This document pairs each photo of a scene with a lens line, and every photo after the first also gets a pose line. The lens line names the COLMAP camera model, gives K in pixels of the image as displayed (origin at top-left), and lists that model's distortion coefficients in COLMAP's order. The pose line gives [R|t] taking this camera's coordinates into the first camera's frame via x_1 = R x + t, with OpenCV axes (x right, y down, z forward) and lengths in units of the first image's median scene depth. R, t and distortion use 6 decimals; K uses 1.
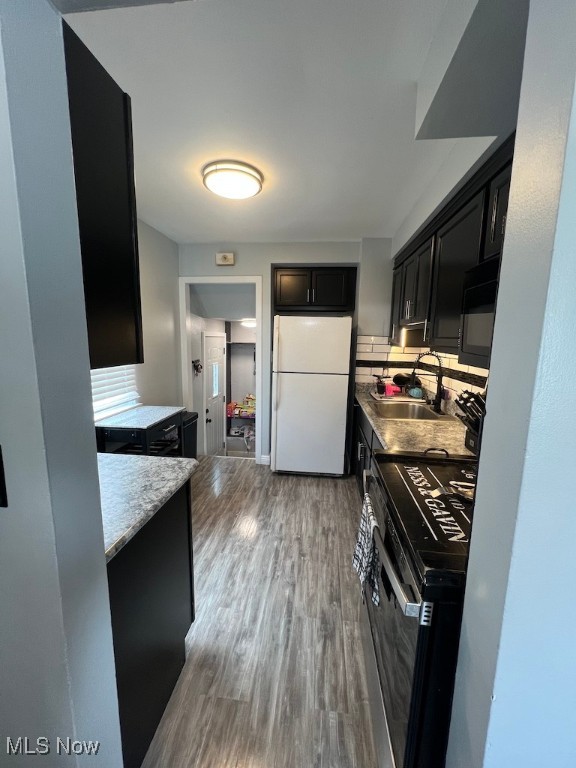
lens RADIAL K [[305.6, 0, 285.7], [0, 305.6, 384.4], [0, 0, 1]] dist [-0.003180, 0.000073]
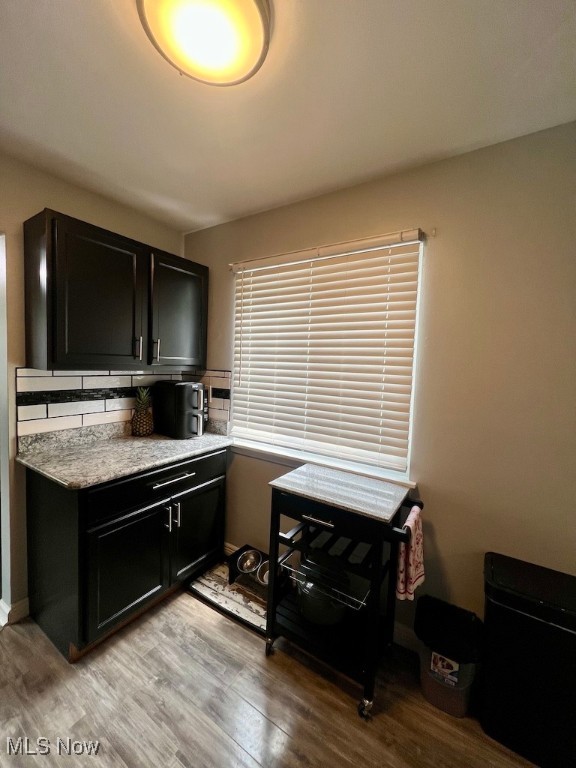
lens RADIAL K [[305.6, 0, 288.5], [0, 305.6, 382.4], [0, 0, 1]] dist [-0.003180, 0.000073]
pose [[-0.436046, 0.012425, -0.899838, 0.175952], [-0.170237, 0.980712, 0.096035, -0.170655], [0.883676, 0.195061, -0.425521, 1.245305]]
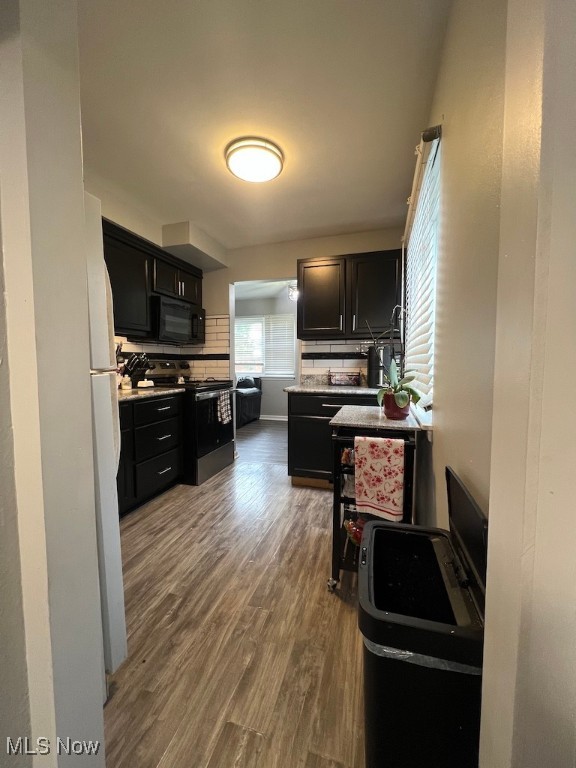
lens RADIAL K [[305.6, 0, 286.7], [0, 305.6, 379.5], [0, 0, 1]] dist [-0.003180, 0.000073]
pose [[-0.984494, -0.026499, 0.173403, -0.419010], [0.009792, 0.978681, 0.205152, -0.144607], [-0.175142, 0.203669, -0.963247, 1.870694]]
